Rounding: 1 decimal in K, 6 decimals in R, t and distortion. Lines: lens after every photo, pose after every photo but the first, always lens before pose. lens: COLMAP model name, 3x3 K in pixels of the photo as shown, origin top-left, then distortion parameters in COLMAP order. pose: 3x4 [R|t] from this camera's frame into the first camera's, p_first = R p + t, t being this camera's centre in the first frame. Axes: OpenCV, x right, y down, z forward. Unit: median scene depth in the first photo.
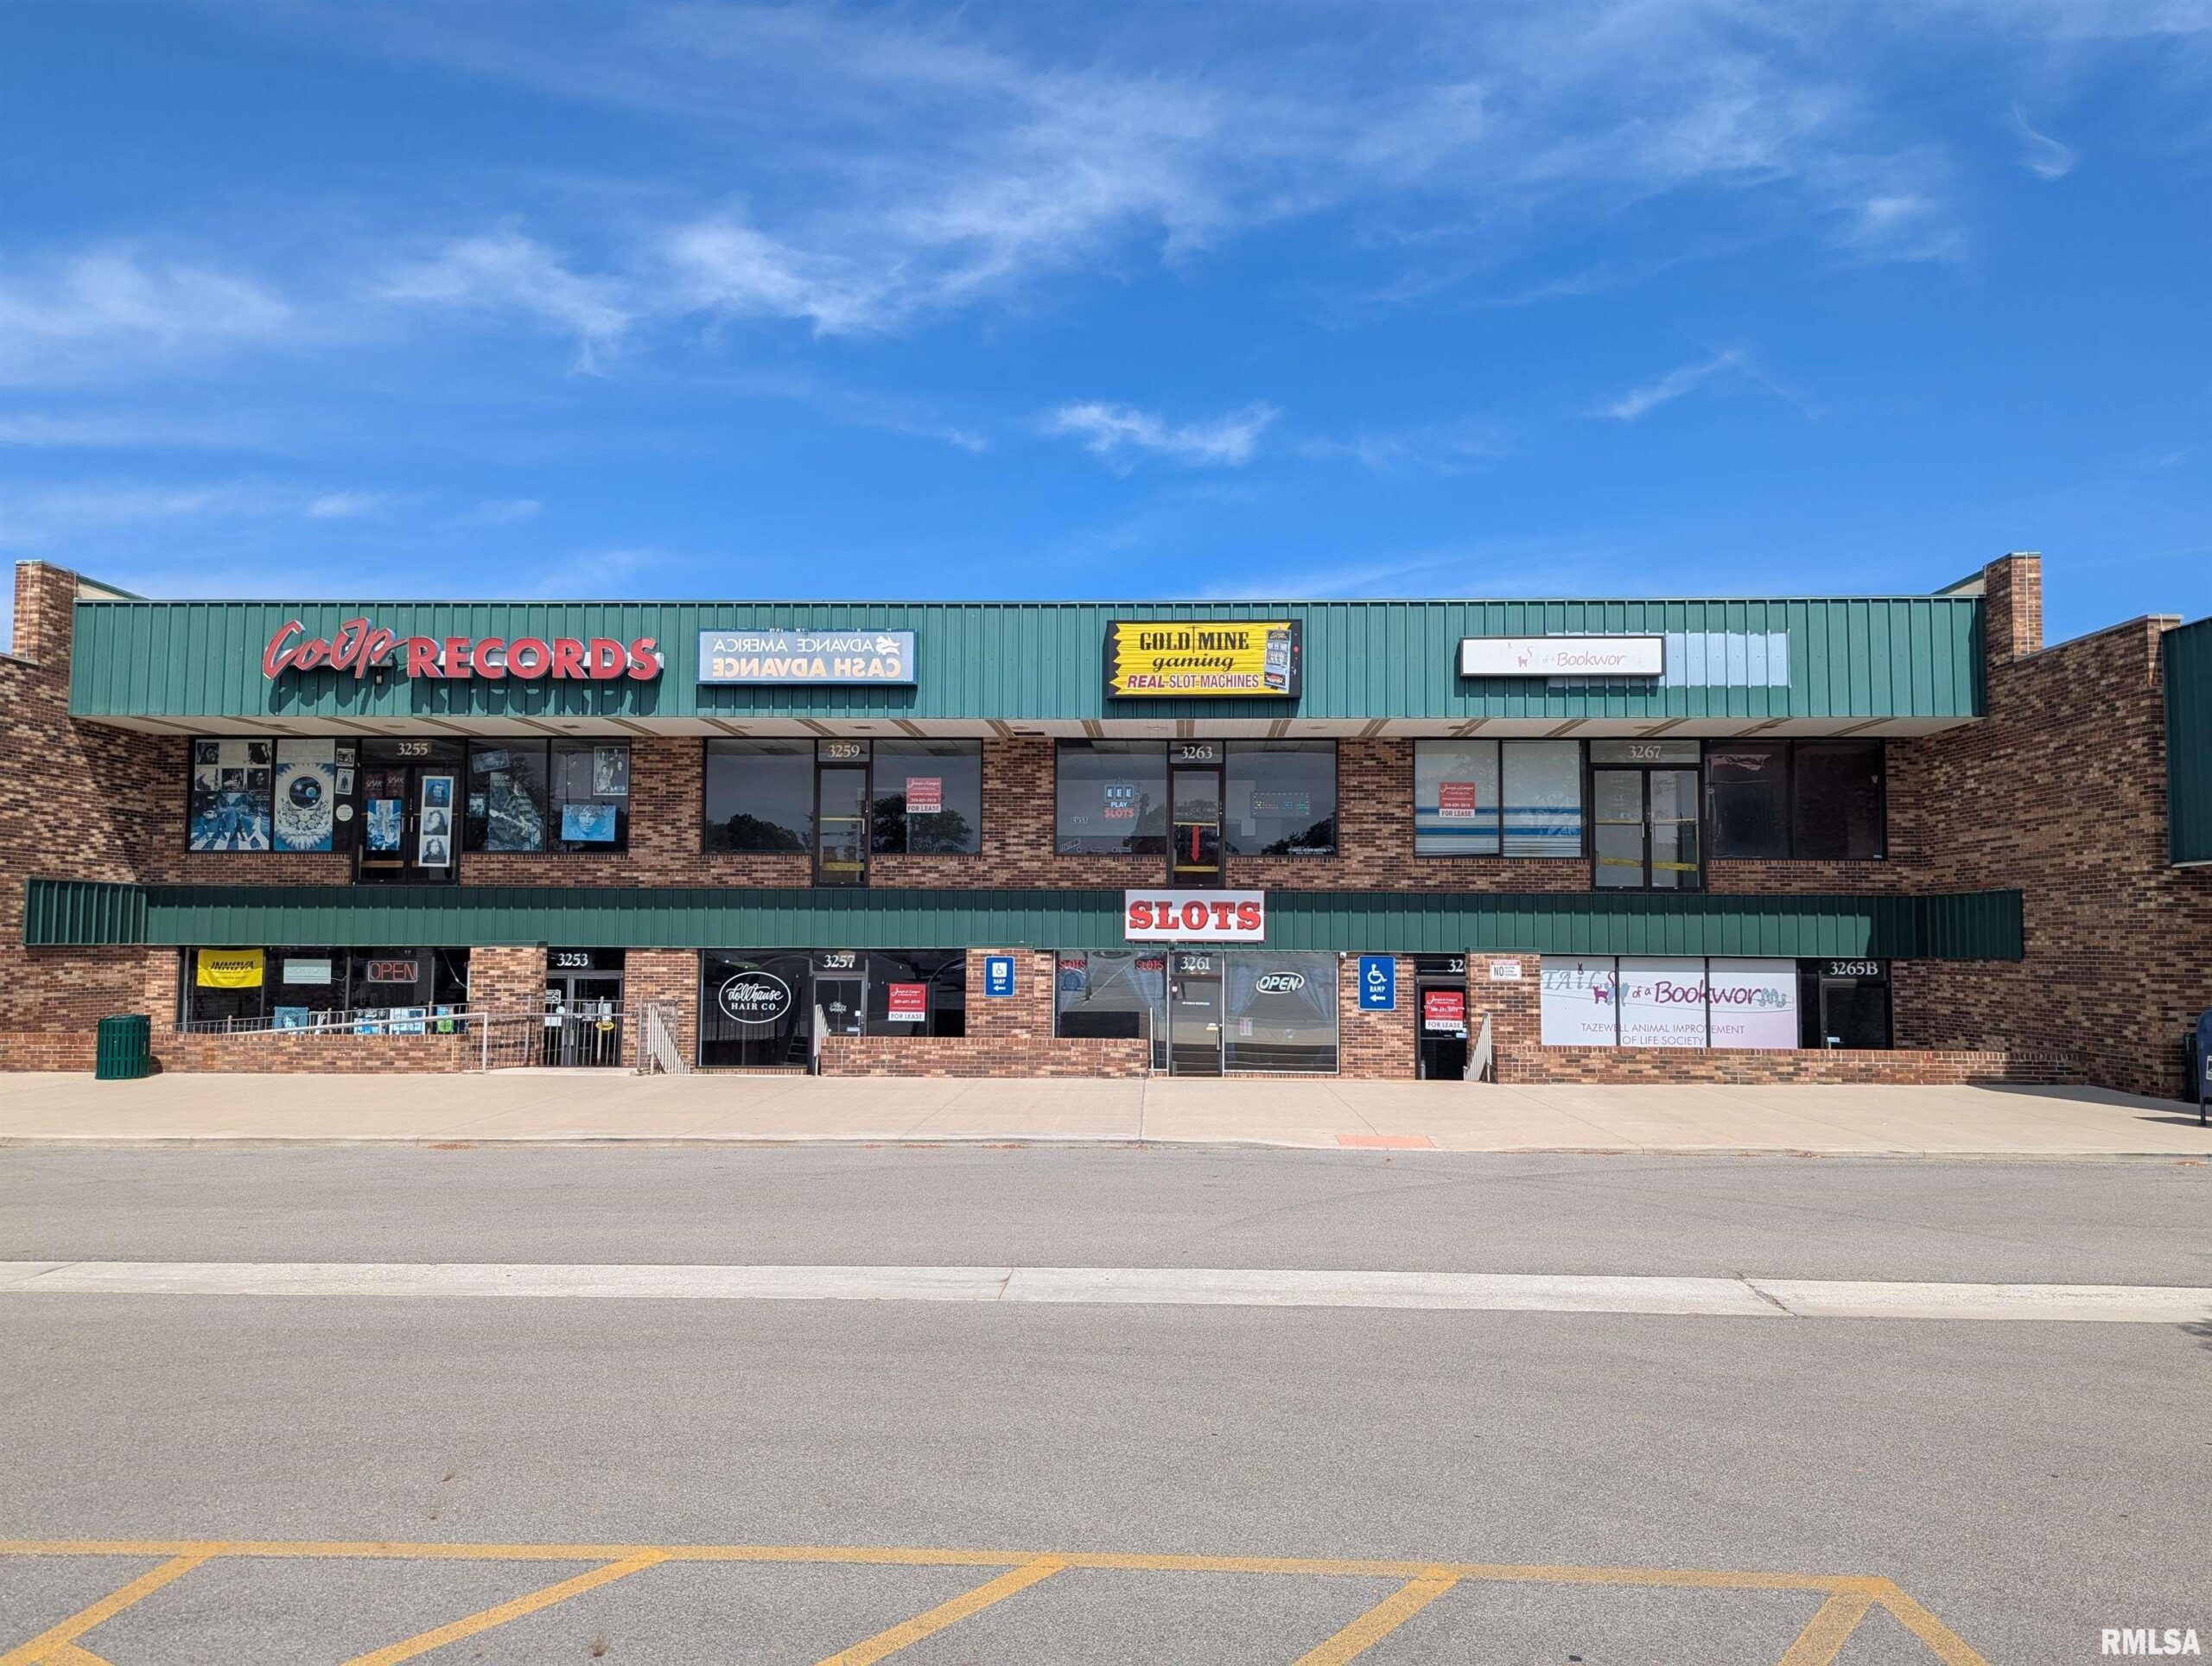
lens RADIAL K [[1595.0, 0, 1100.9], [0, 1595.0, 839.0], [0, 0, 1]] dist [0.046119, -0.014961]
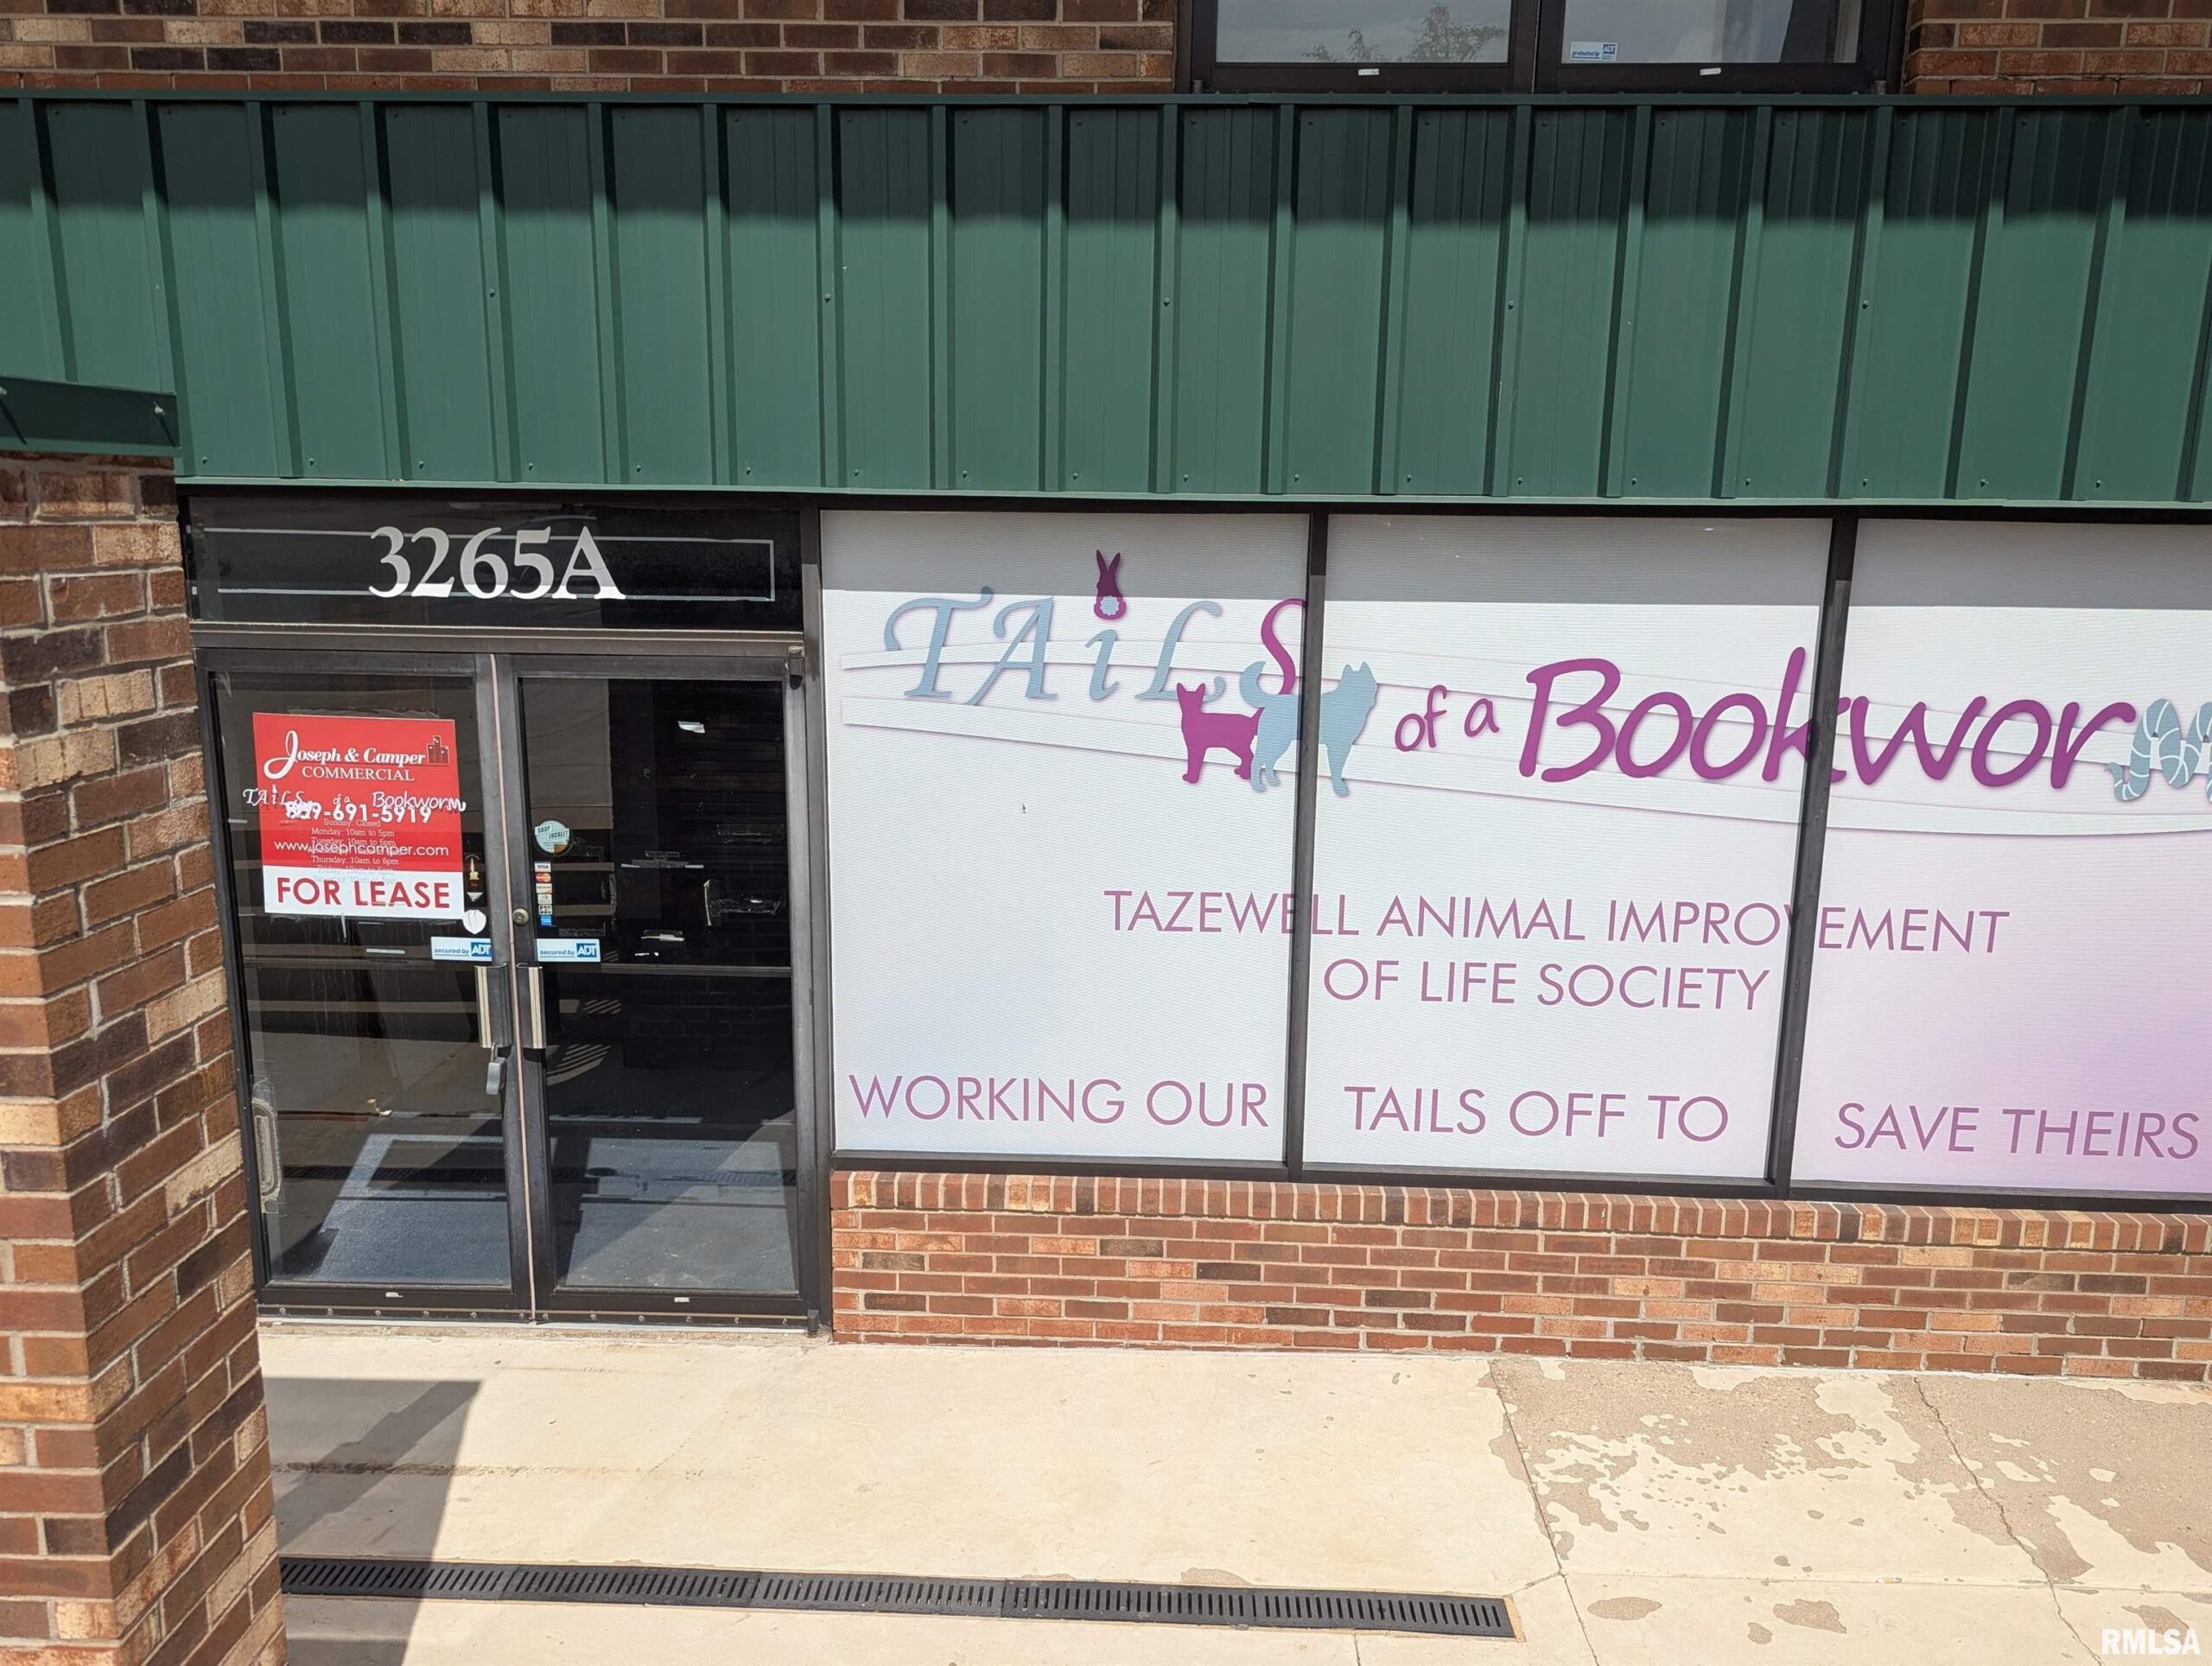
lens RADIAL K [[1595.0, 0, 1100.6], [0, 1595.0, 850.8], [0, 0, 1]] dist [0.046119, -0.014961]
pose [[0.999957, 0.003202, 0.008719, 0.295533], [-0.005350, 0.965893, 0.258888, 0.063671], [-0.007593, -0.258923, 0.965868, 0.821118]]
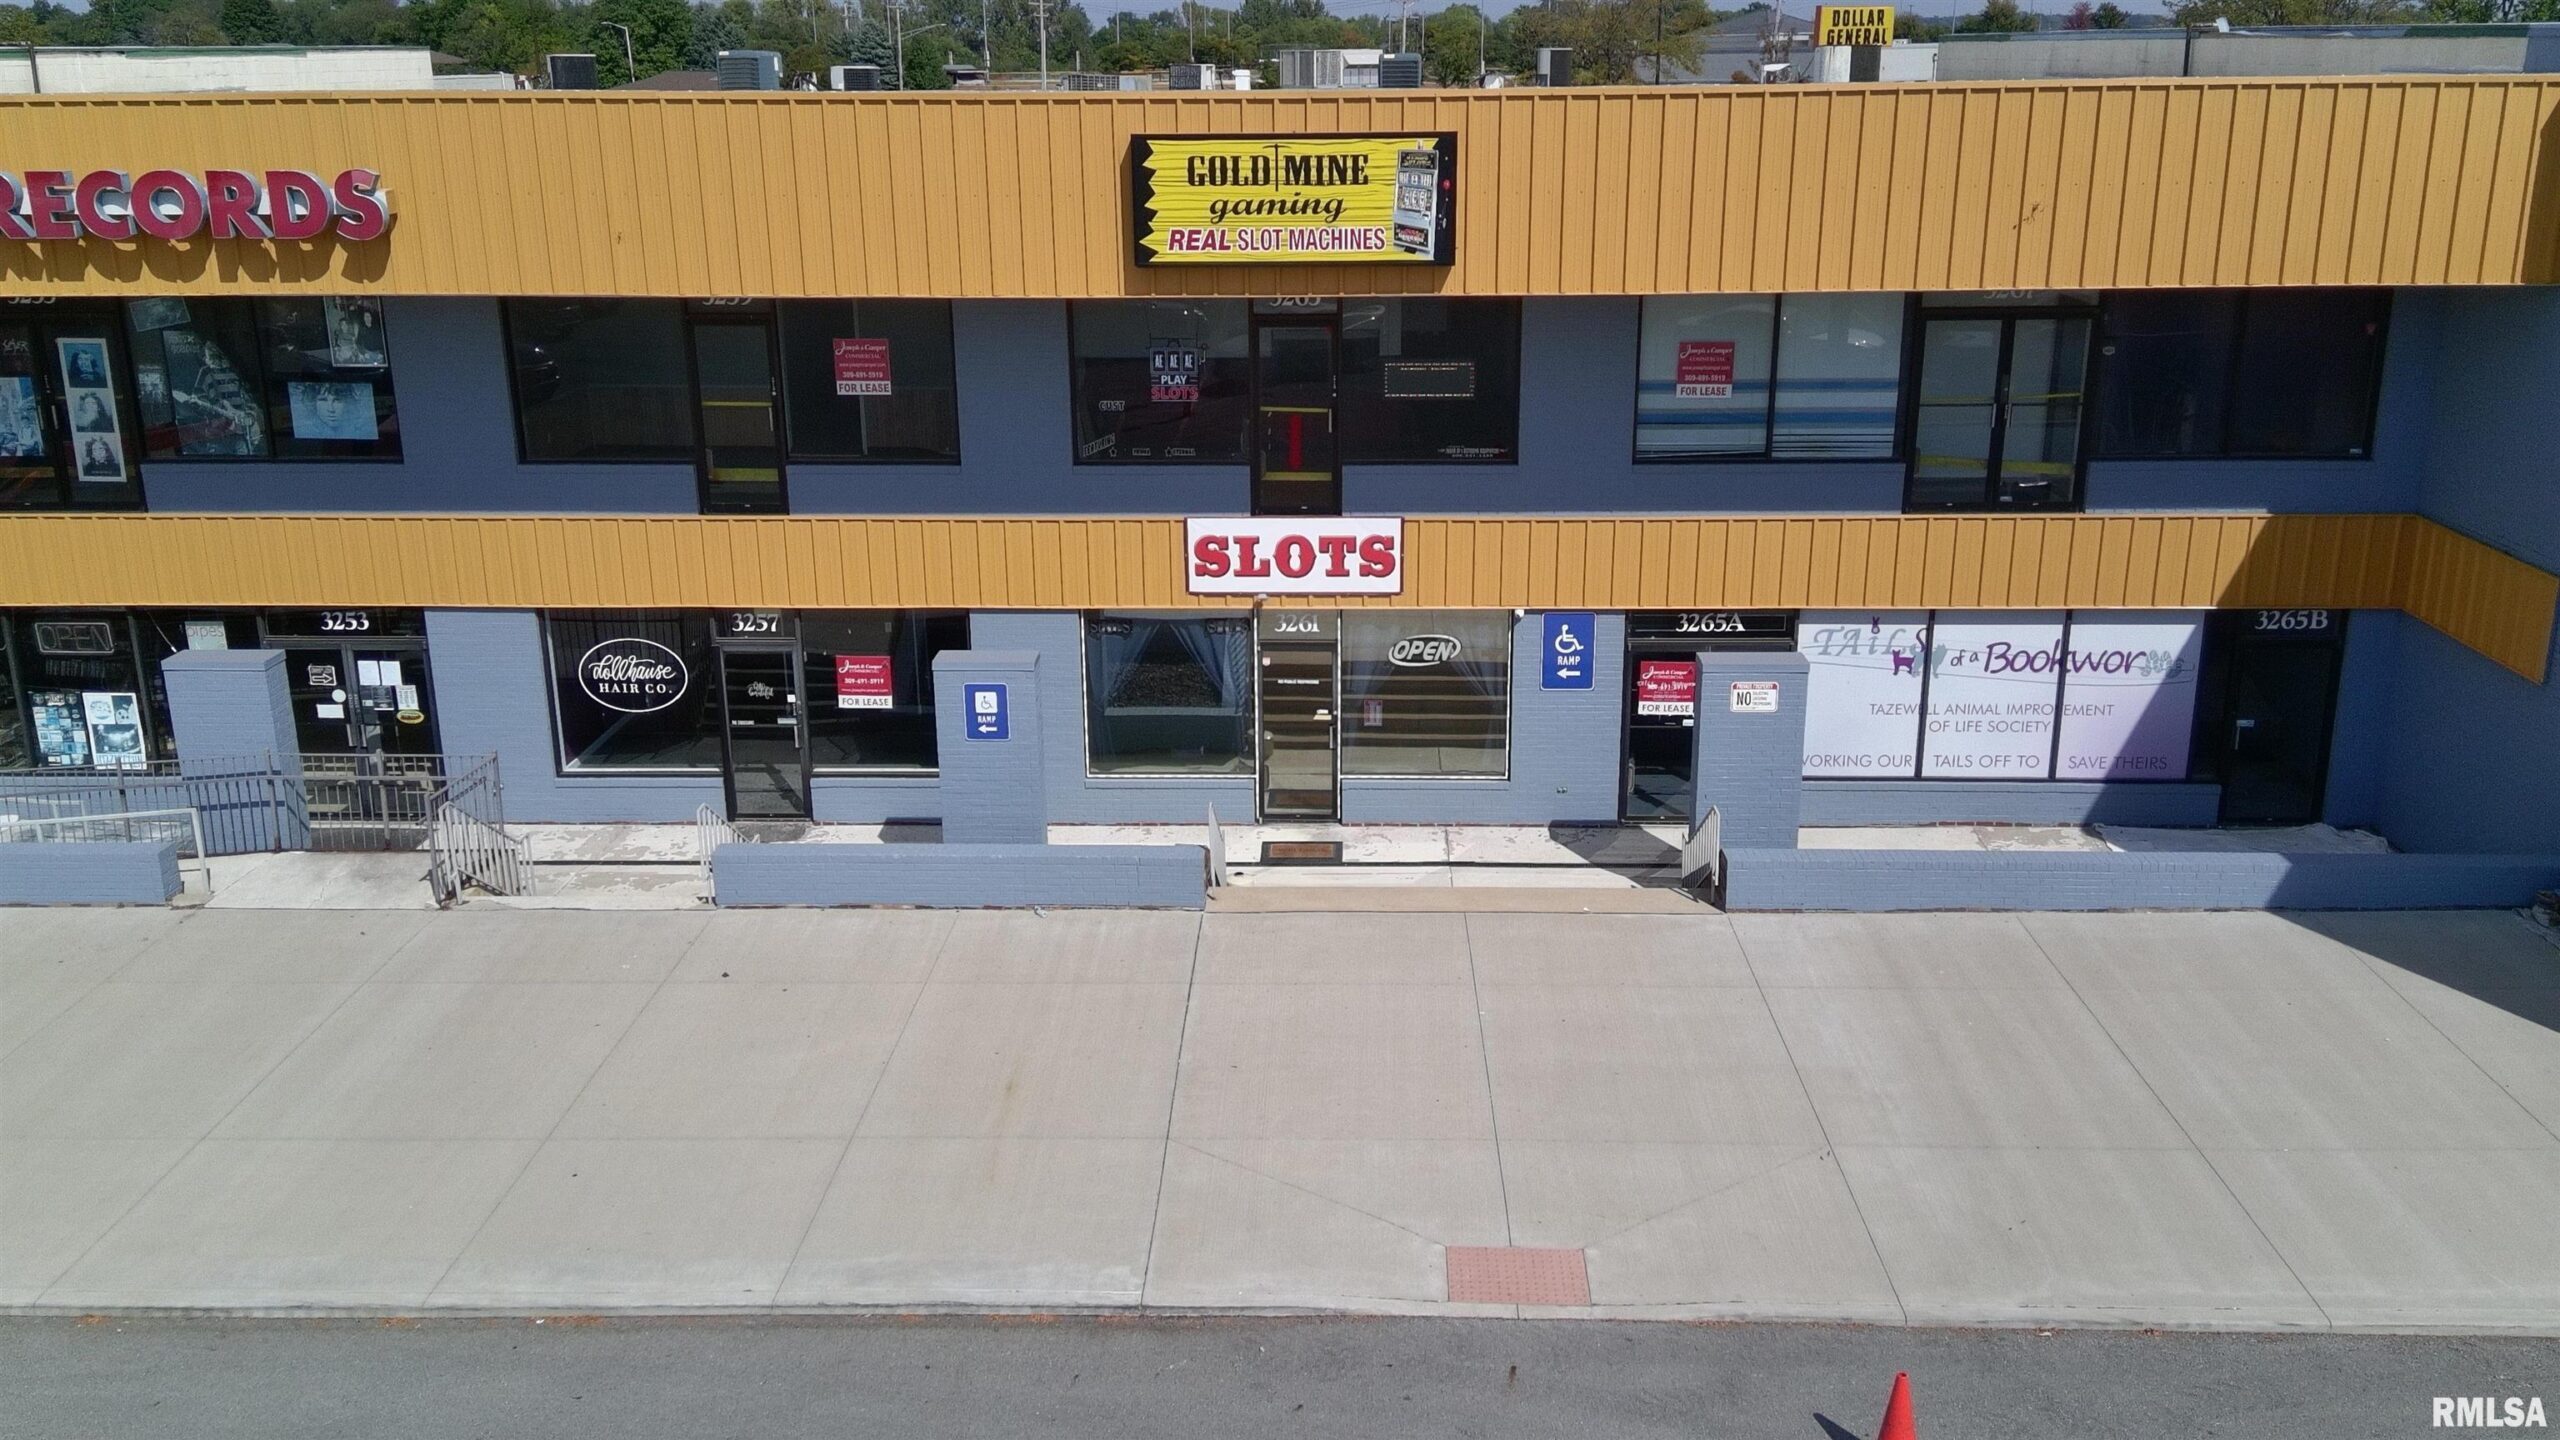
lens RADIAL K [[2136.3, 0, 1288.6], [0, 2136.3, 705.9], [0, 0, 1]] dist [0.088229, -0.118281]
pose [[0.999785, -0.018704, 0.008960, 0.047715], [0.014290, 0.934386, 0.355975, -0.206542], [-0.015030, -0.355770, 0.934453, 0.161112]]
